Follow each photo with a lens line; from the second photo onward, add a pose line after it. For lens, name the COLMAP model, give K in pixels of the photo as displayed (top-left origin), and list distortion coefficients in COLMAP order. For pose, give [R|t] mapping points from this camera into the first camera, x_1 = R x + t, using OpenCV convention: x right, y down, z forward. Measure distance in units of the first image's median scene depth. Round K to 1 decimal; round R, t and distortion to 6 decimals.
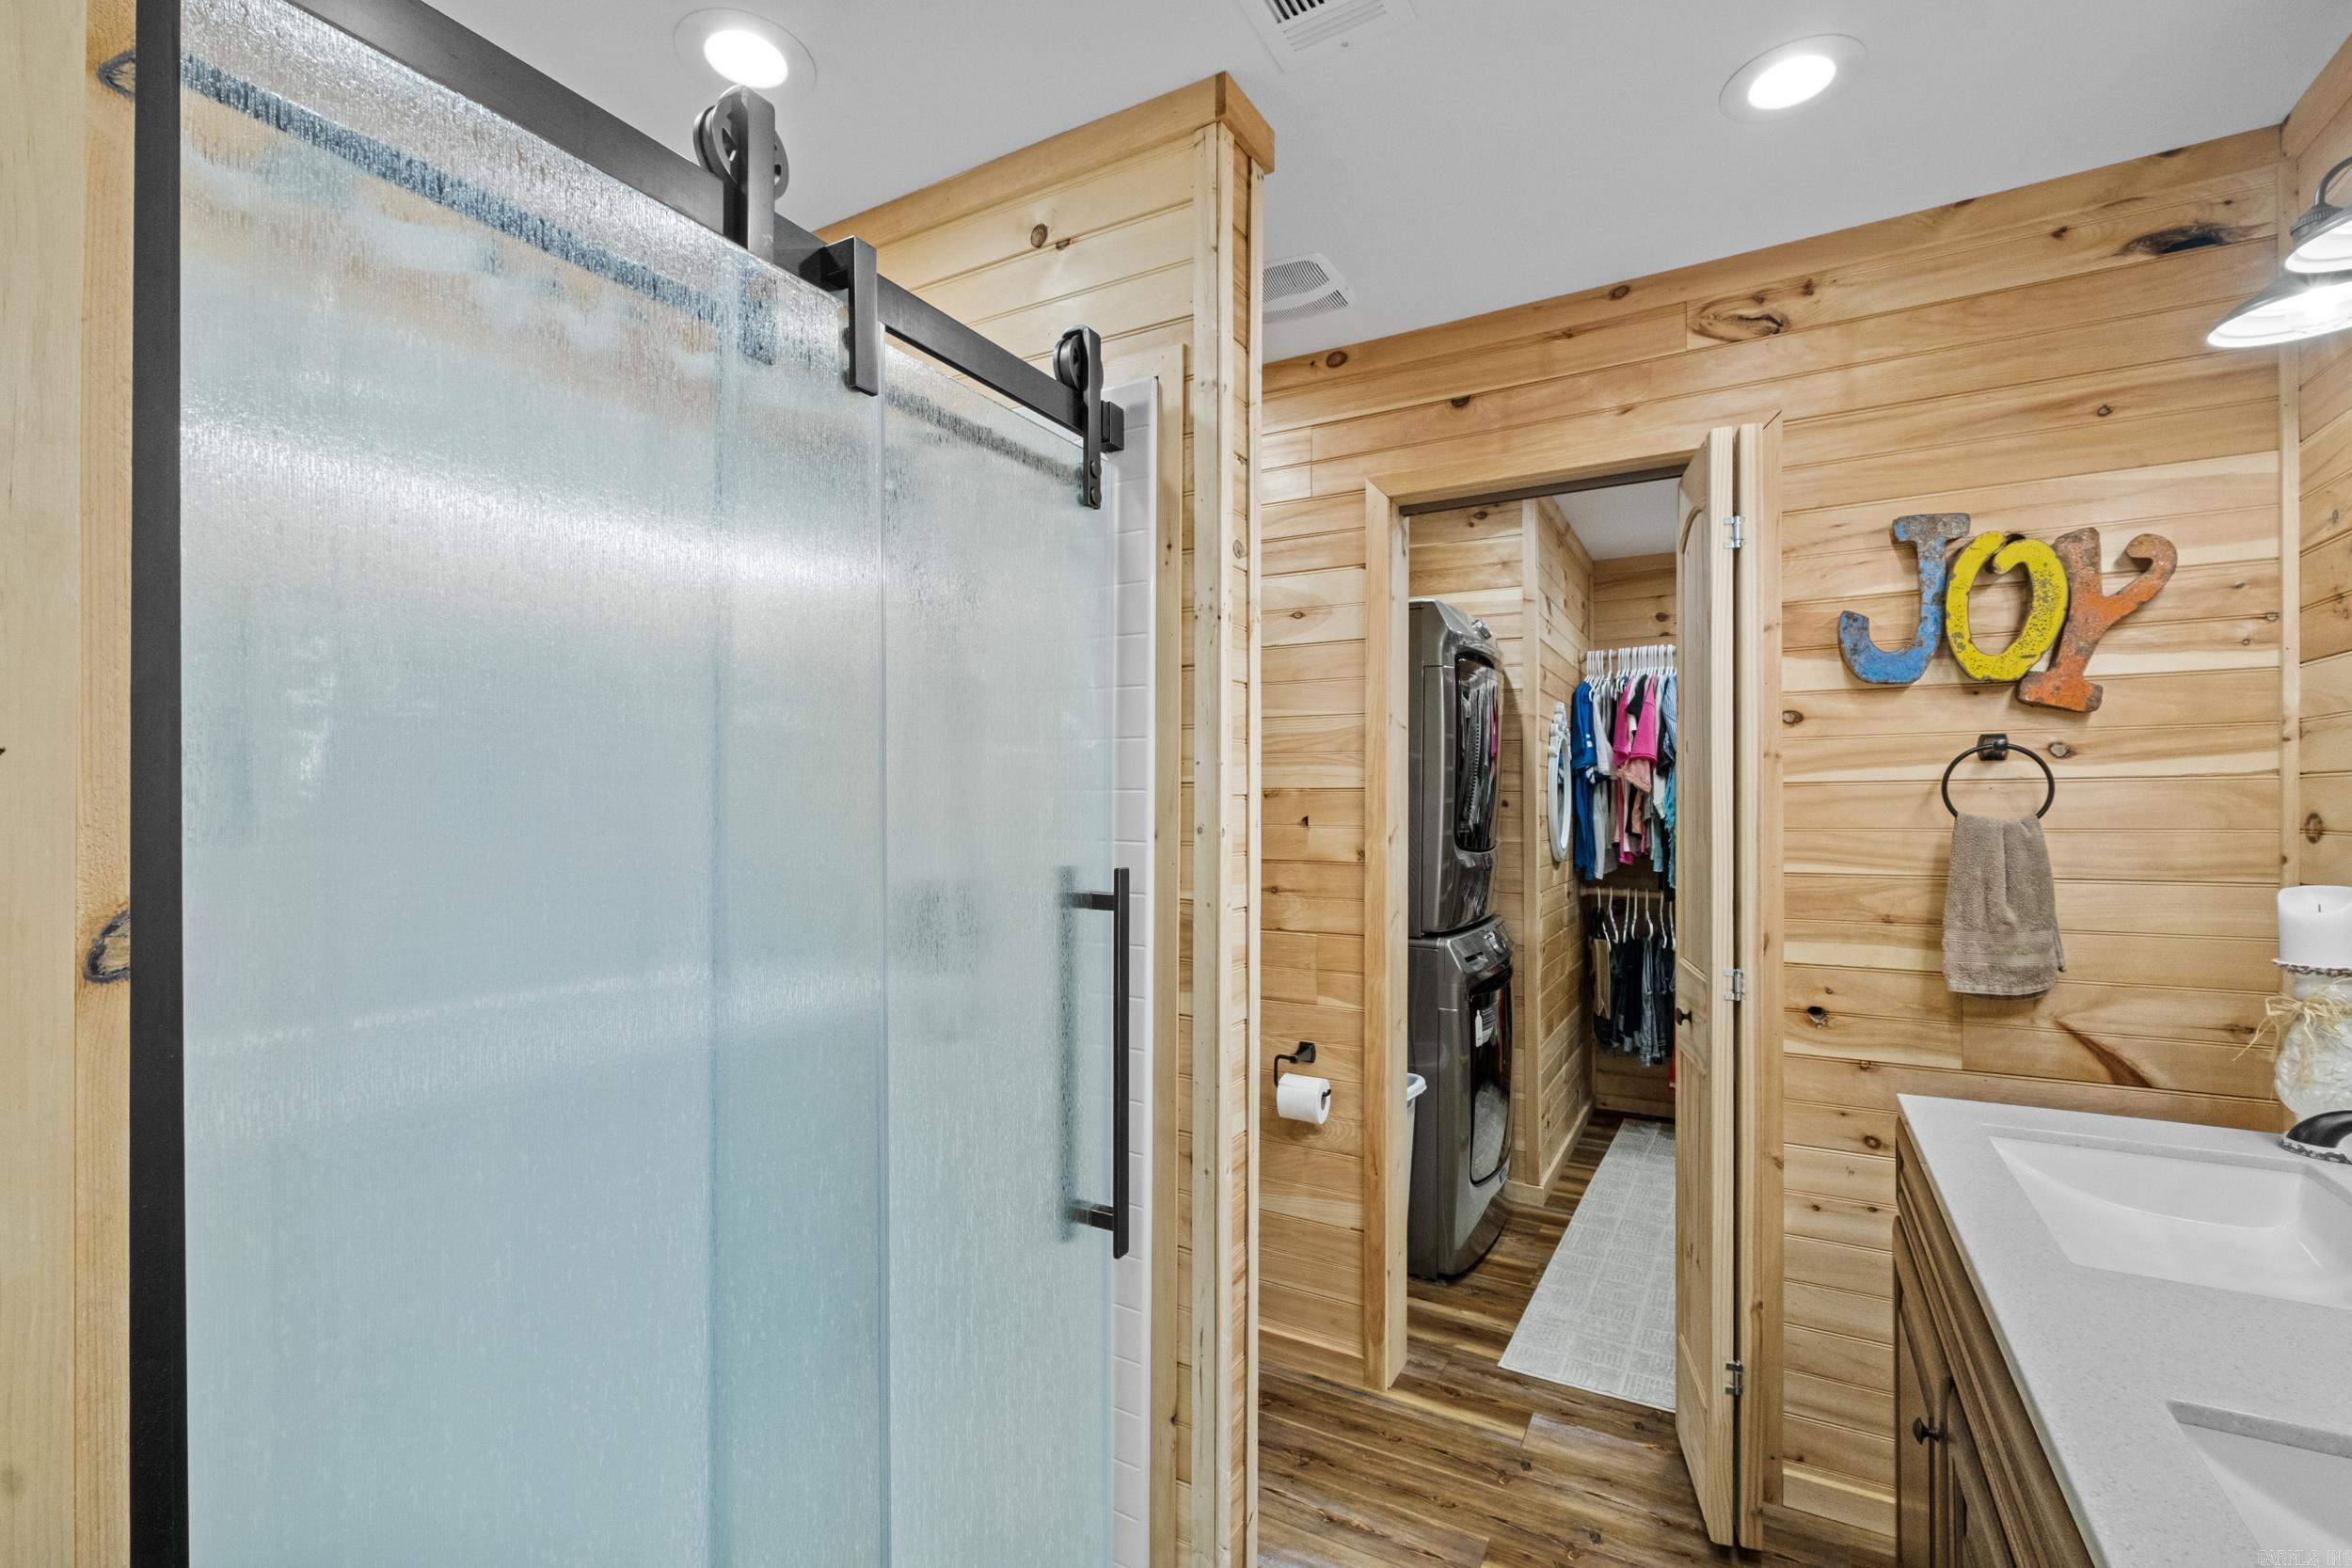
lens RADIAL K [[1029.8, 0, 1159.5], [0, 1029.8, 799.4], [0, 0, 1]] dist [-0.004831, 0.001684]
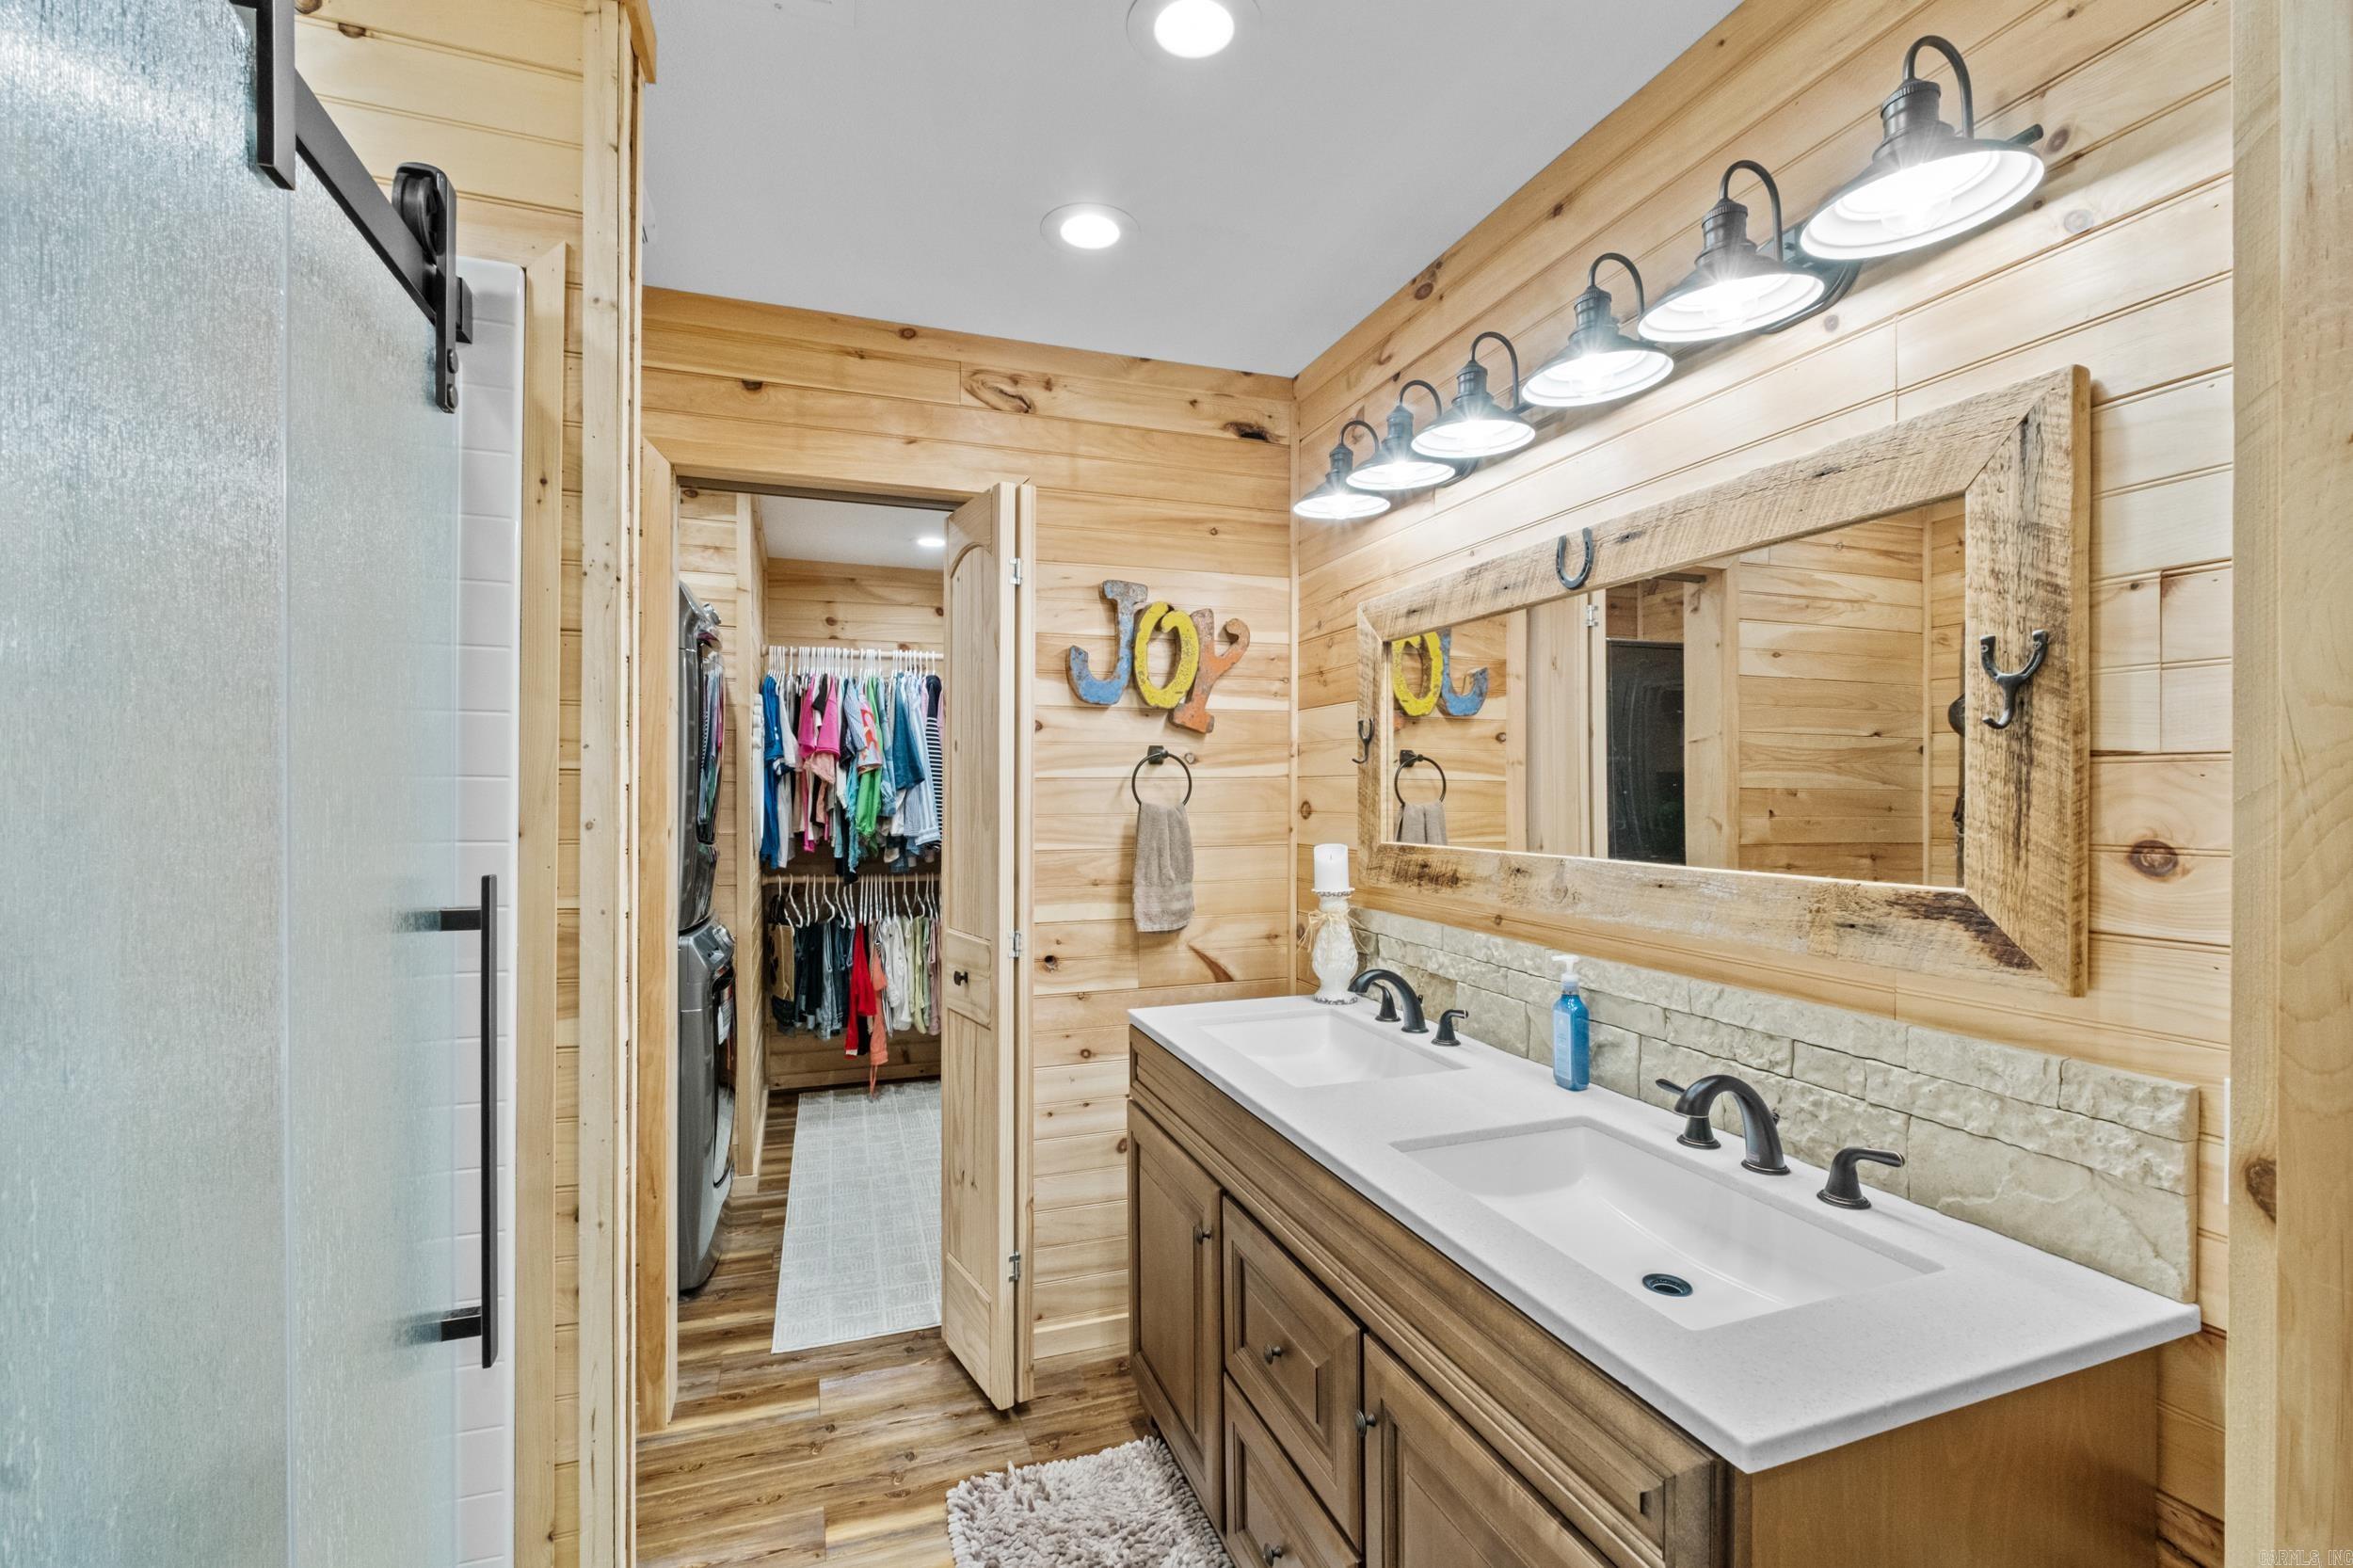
lens RADIAL K [[1030.4, 0, 1167.7], [0, 1030.4, 796.0], [0, 0, 1]] dist [-0.004831, 0.001684]
pose [[0.650677, 0.000220, 0.759355, -0.212745], [-0.004542, 0.999983, 0.003603, 0.000152], [-0.759341, -0.005794, 0.650667, 0.062593]]
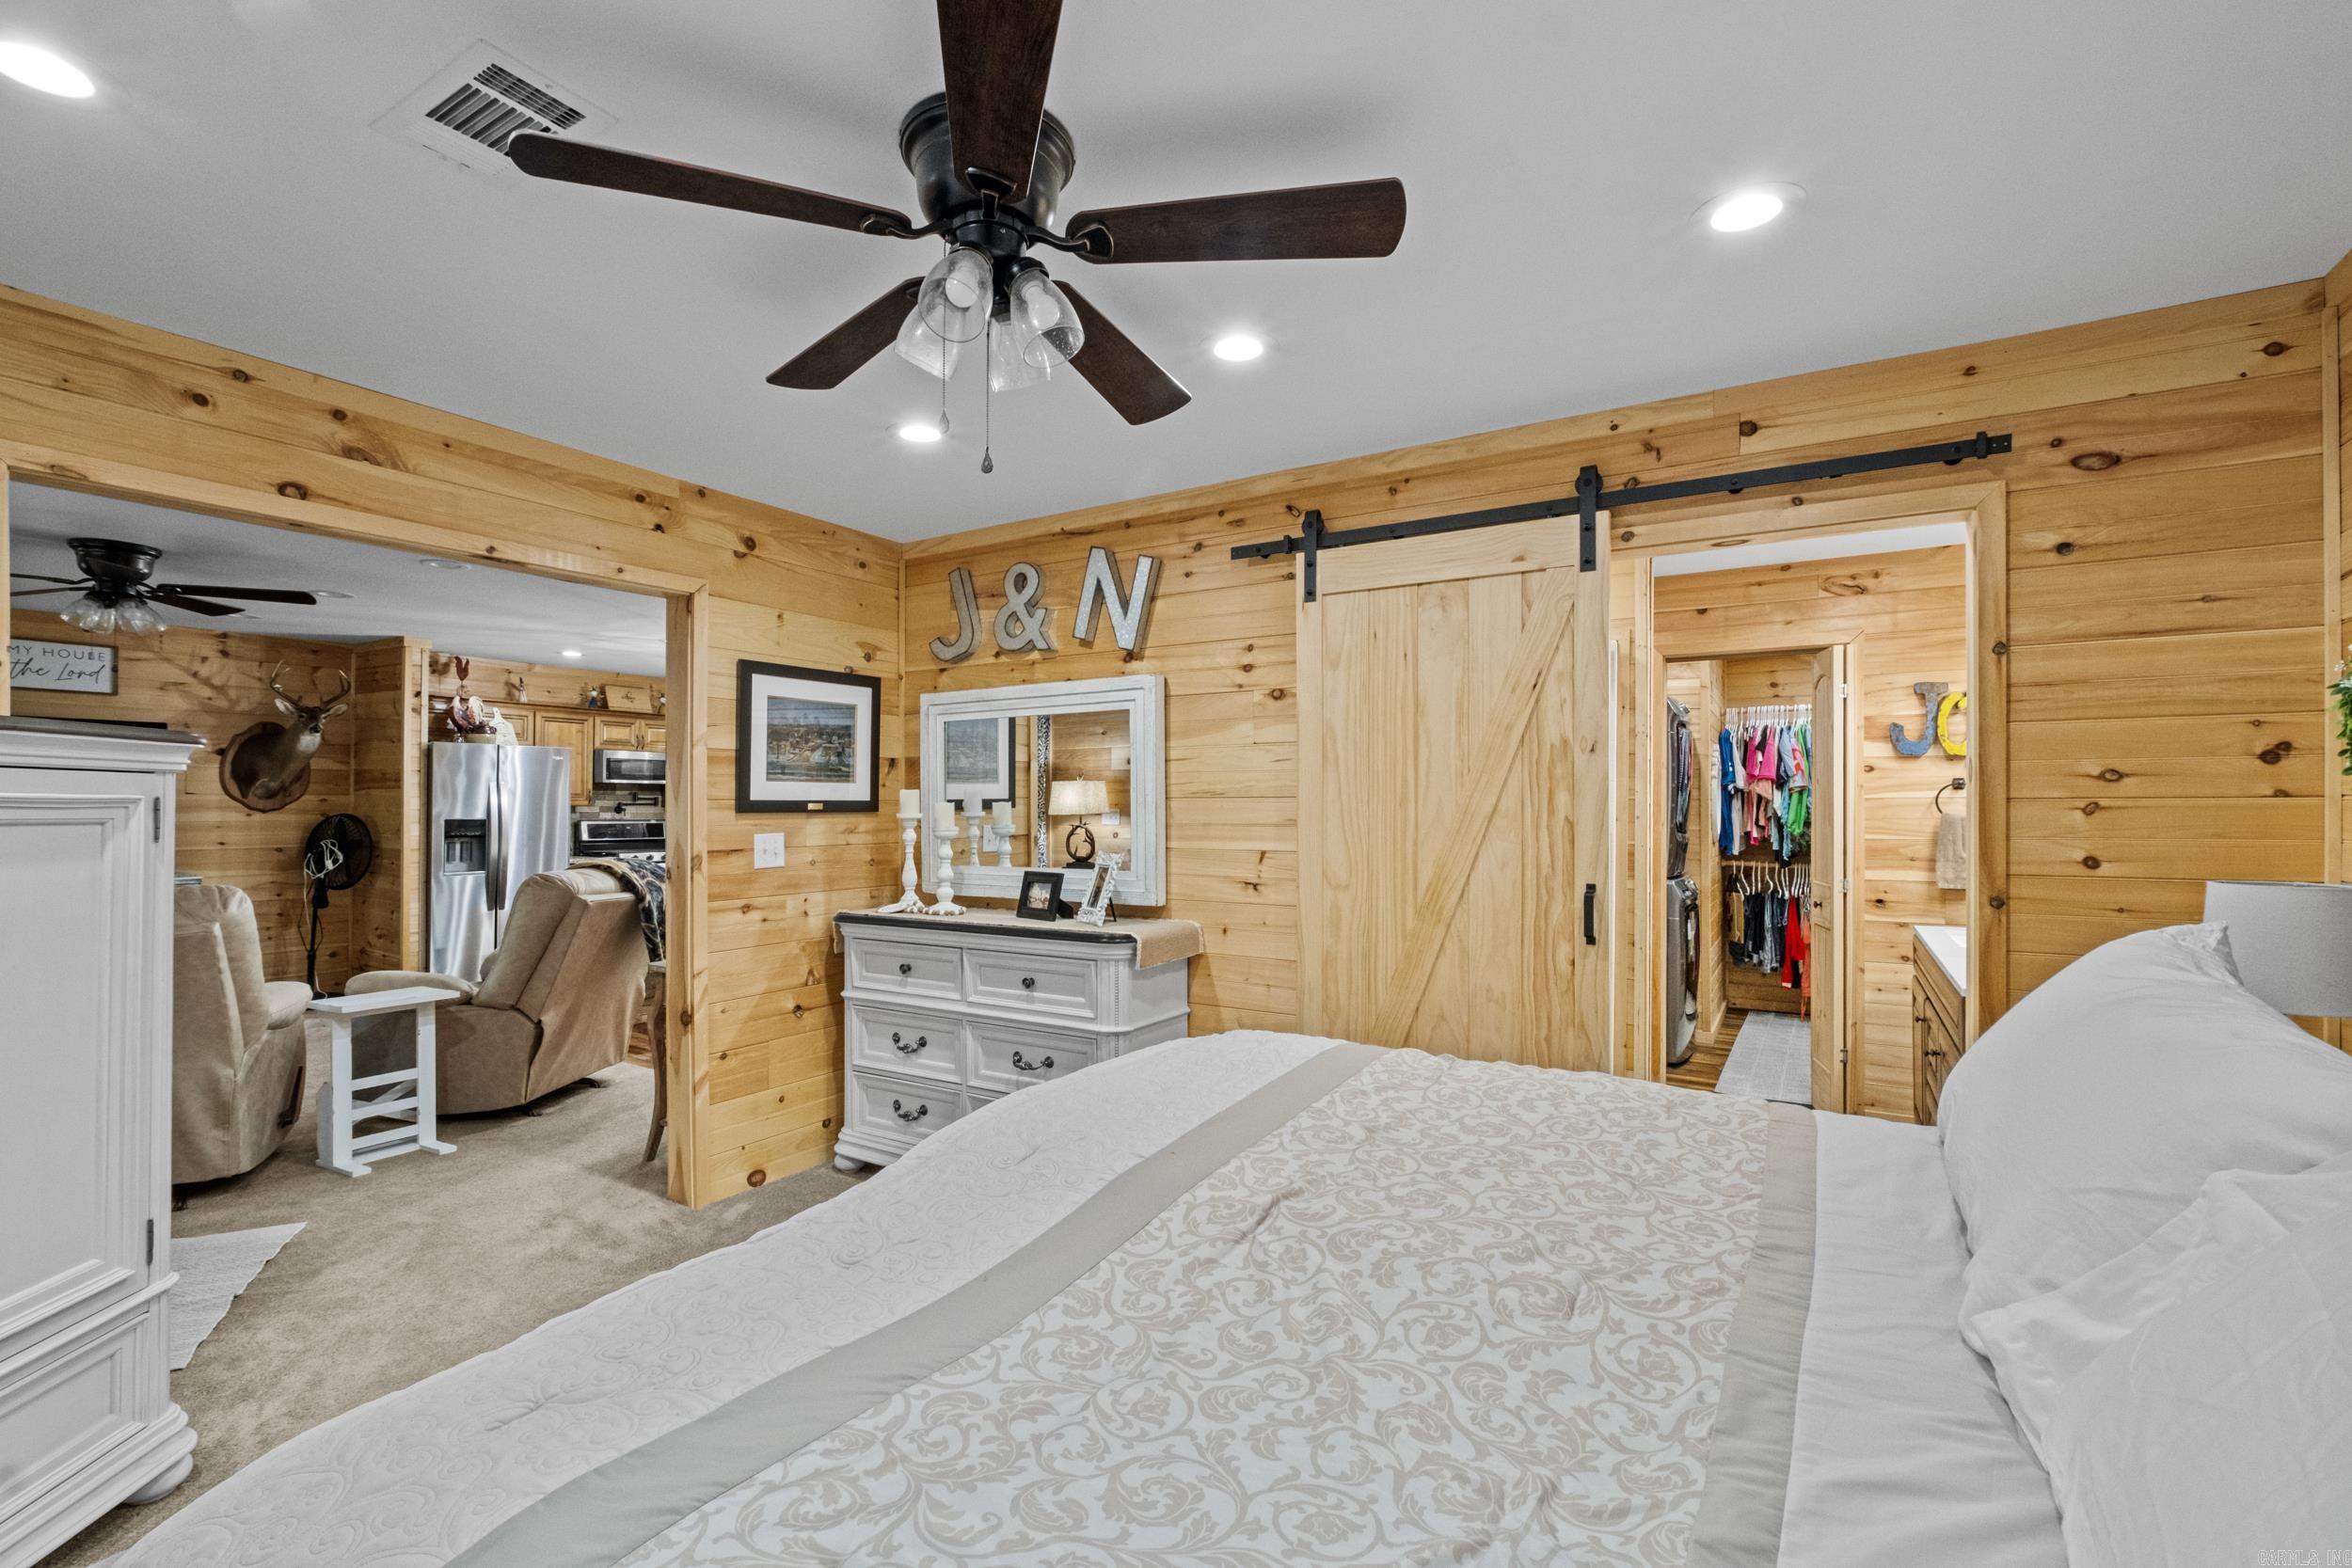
lens RADIAL K [[1029.8, 0, 1166.1], [0, 1029.8, 796.7], [0, 0, 1]] dist [-0.004831, 0.001684]
pose [[0.999441, 0.002718, -0.033335, -0.766835], [-0.002806, 0.999993, -0.002596, -0.009056], [0.033328, 0.002688, 0.999441, -1.176486]]
